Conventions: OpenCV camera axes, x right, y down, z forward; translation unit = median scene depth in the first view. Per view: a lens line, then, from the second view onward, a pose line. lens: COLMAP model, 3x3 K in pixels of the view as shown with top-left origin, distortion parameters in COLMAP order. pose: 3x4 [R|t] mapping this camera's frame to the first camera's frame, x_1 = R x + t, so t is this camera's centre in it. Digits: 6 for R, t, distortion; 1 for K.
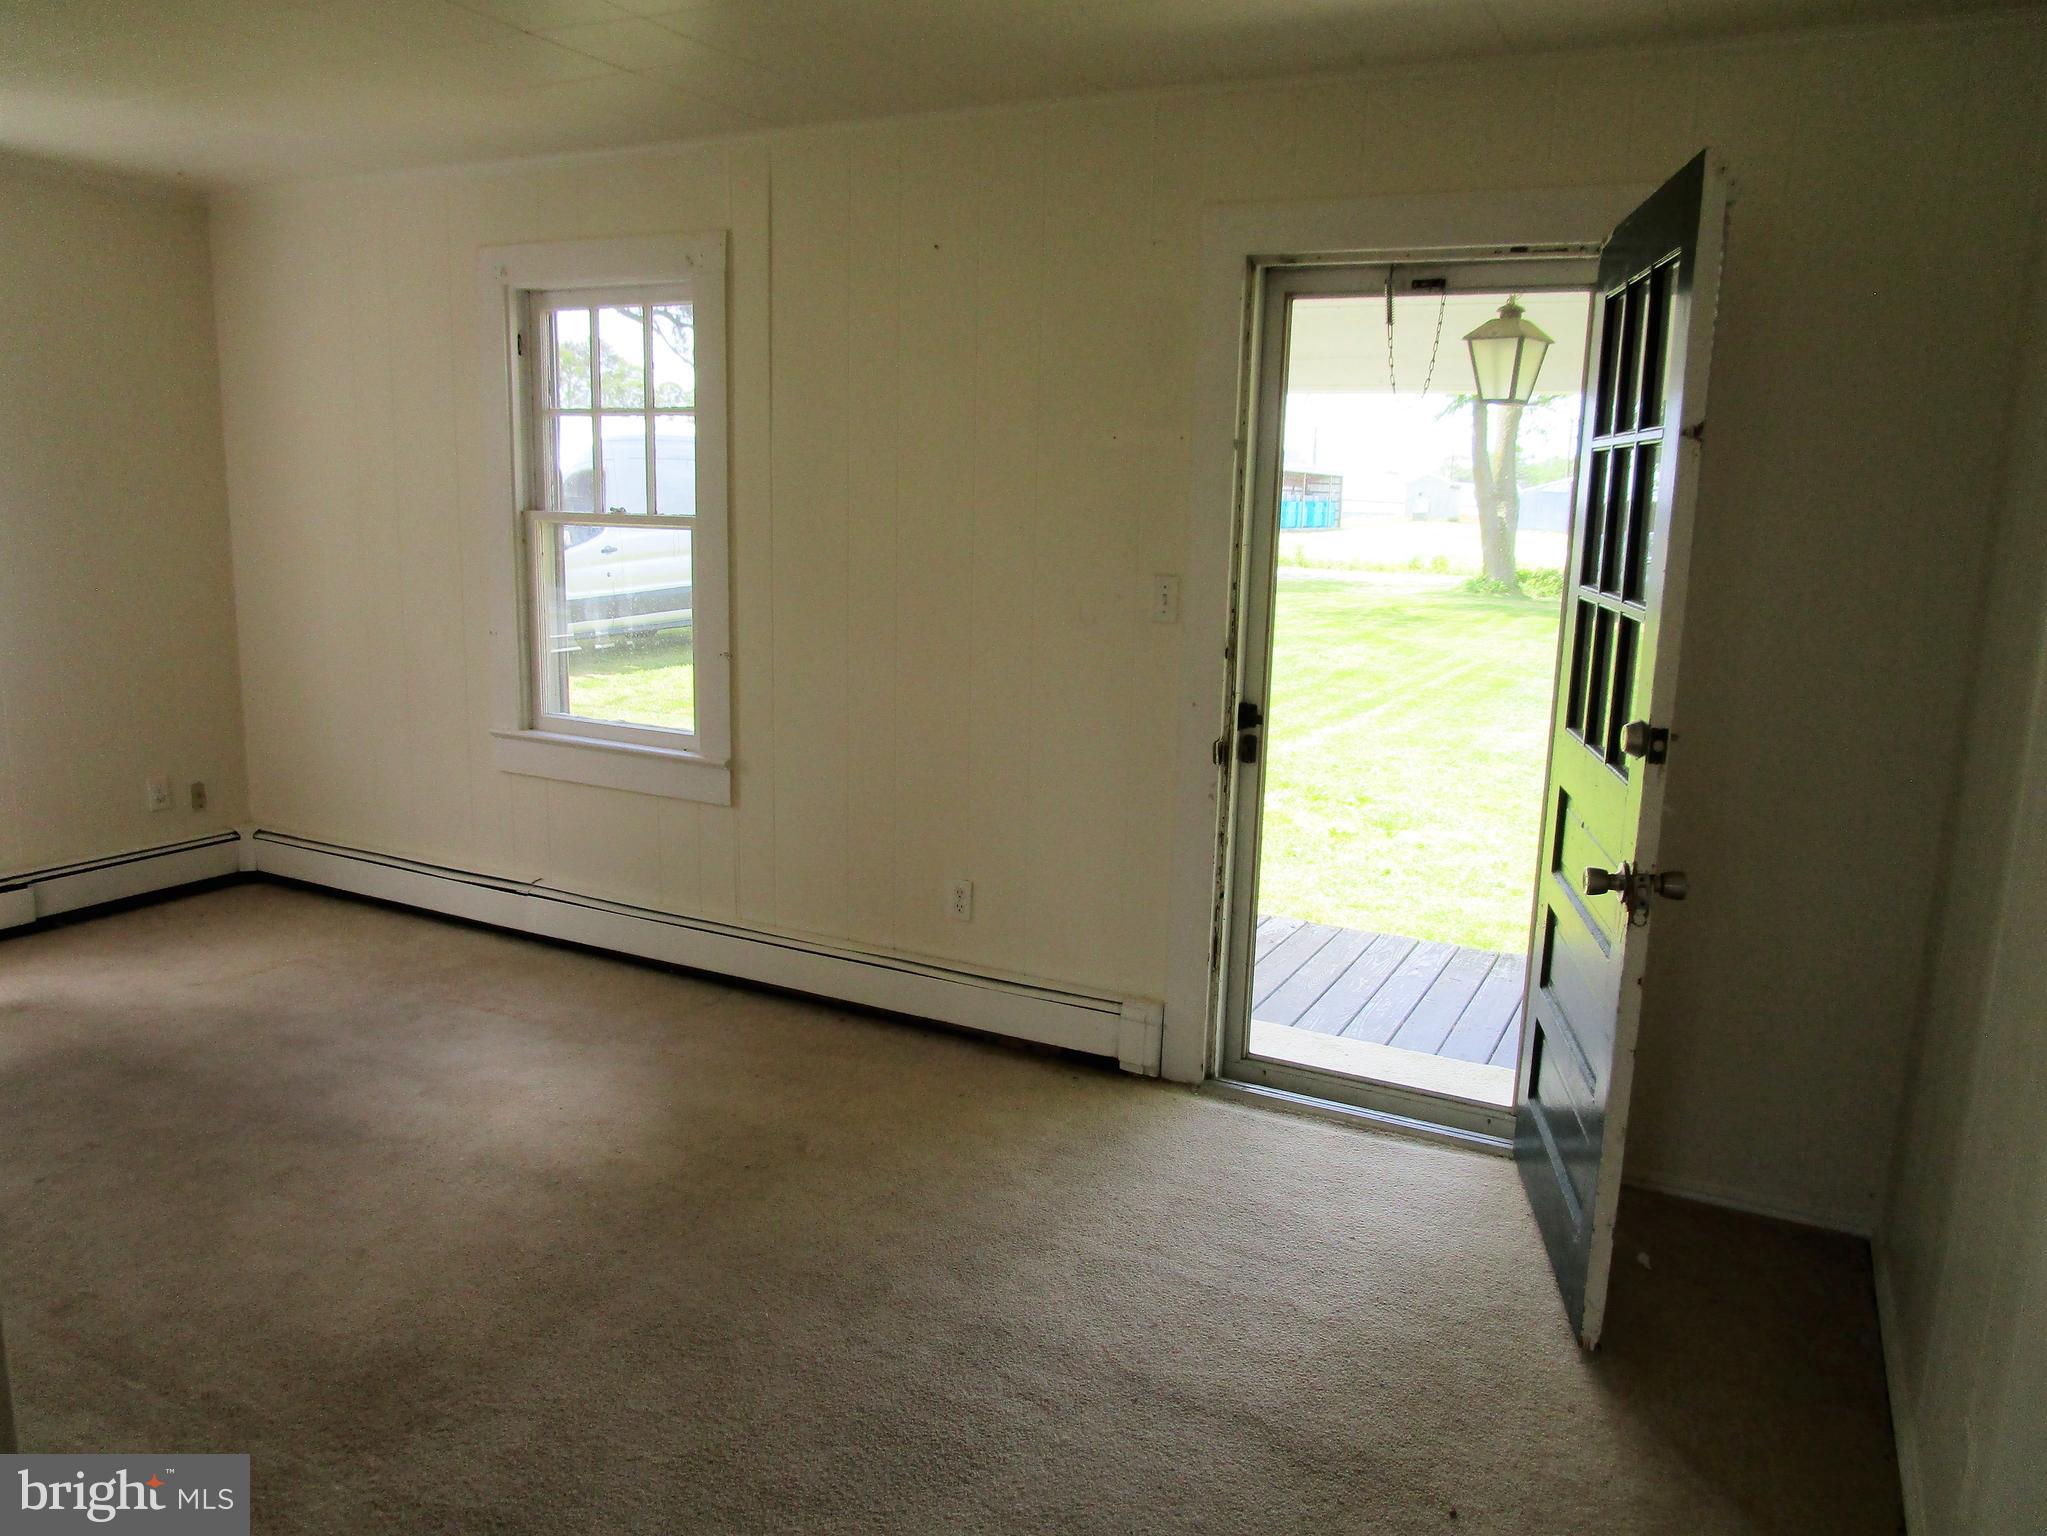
lens RADIAL K [[1434.7, 0, 1032.6], [0, 1434.7, 770.0], [0, 0, 1]] dist [-0.042481, 0.014202]
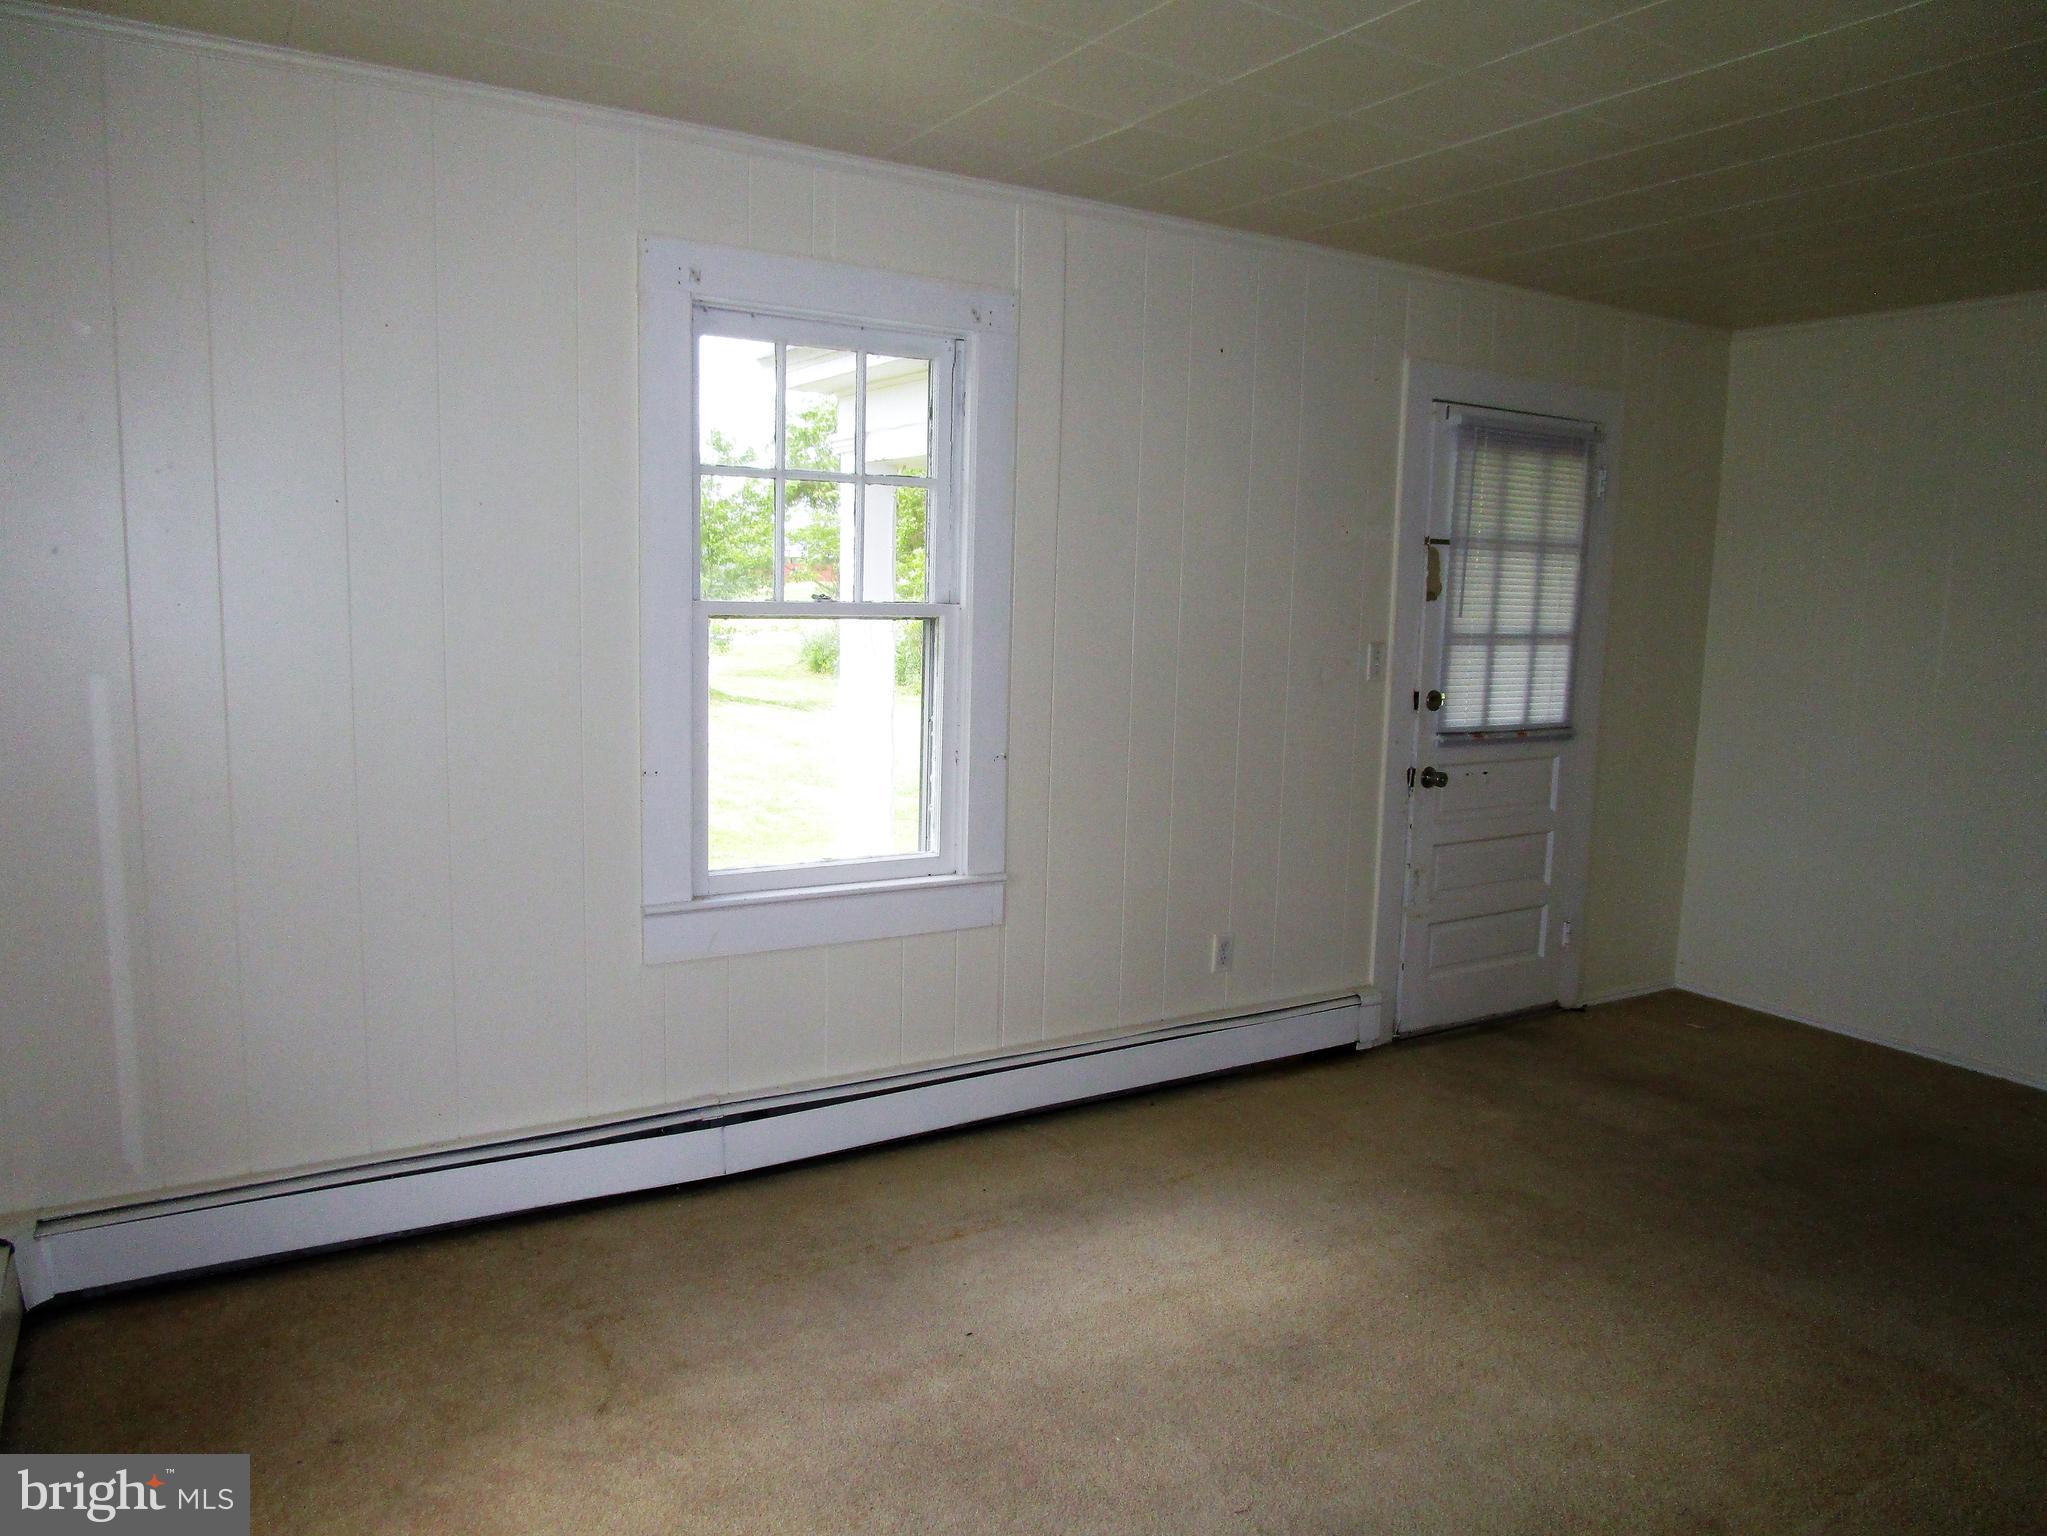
lens RADIAL K [[1434.7, 0, 1018.5], [0, 1434.7, 765.3], [0, 0, 1]] dist [-0.042481, 0.014202]
pose [[0.527986, -0.124705, 0.840047, -0.952376], [0.144781, 0.987897, 0.055655, -0.122198], [-0.836821, 0.092238, 0.539651, 0.500534]]
